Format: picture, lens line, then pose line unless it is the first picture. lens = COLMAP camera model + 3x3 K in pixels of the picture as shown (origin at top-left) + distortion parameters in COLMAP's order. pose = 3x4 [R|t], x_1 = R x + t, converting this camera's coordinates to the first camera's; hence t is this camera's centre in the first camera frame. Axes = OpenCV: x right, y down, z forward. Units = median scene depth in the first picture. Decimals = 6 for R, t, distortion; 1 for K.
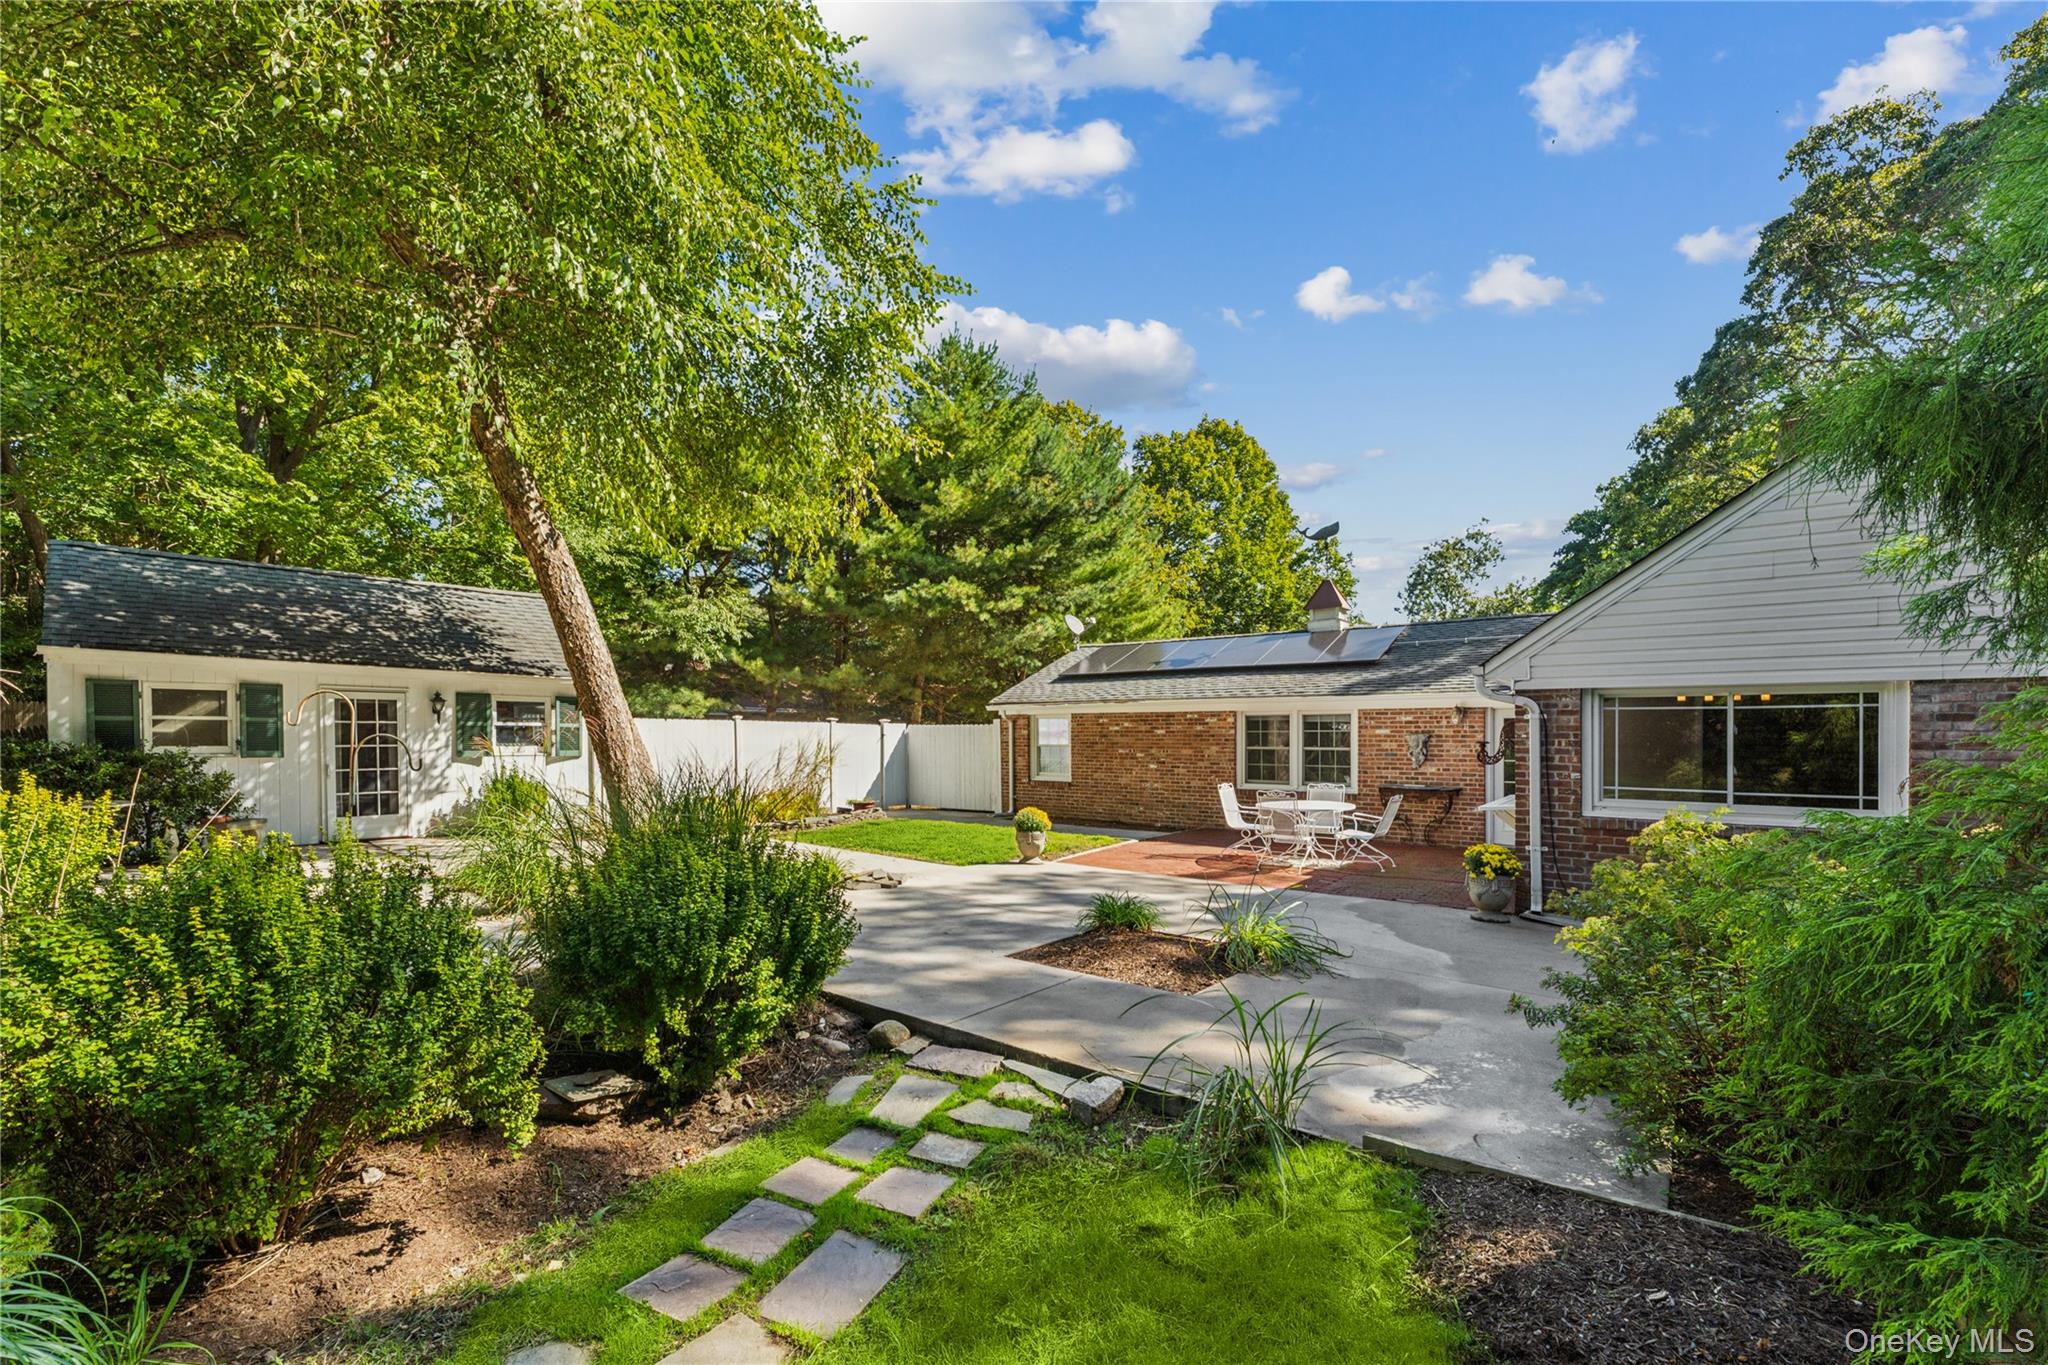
lens RADIAL K [[845.3, 0, 1022.3], [0, 845.3, 739.5], [0, 0, 1]] dist [-0.001880, -0.000196]
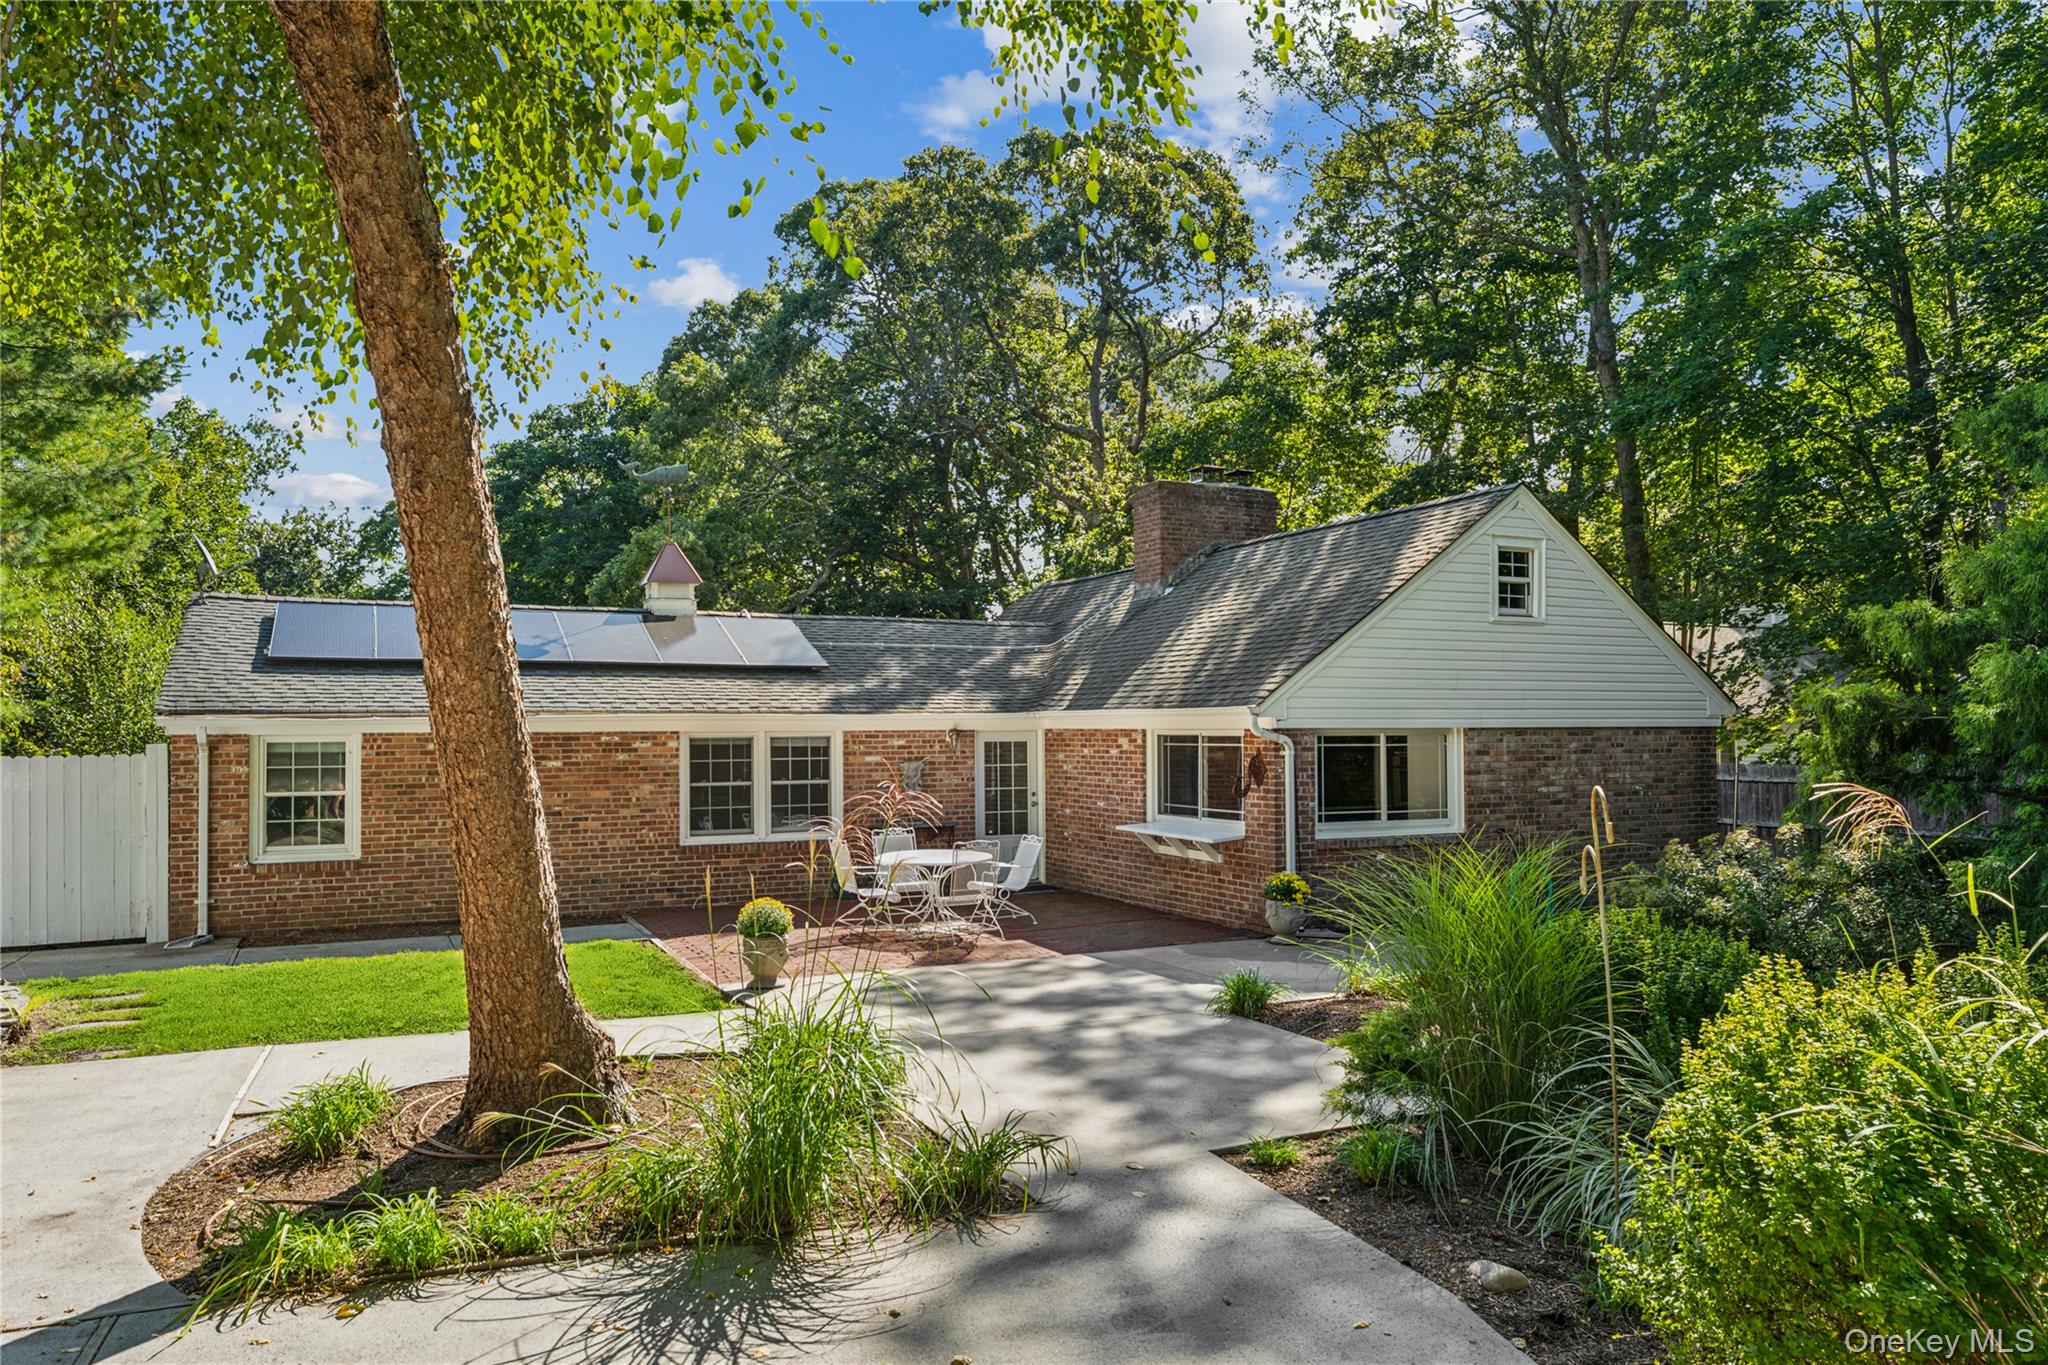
lens RADIAL K [[1302.1, 0, 1023.5], [0, 1302.1, 689.7], [0, 0, 1]] dist [0.000478, -0.000493]
pose [[0.472145, 0.022586, 0.881231, -0.575332], [0.011701, 0.999423, -0.031885, -0.032296], [-0.881443, 0.025365, 0.471608, 0.271217]]
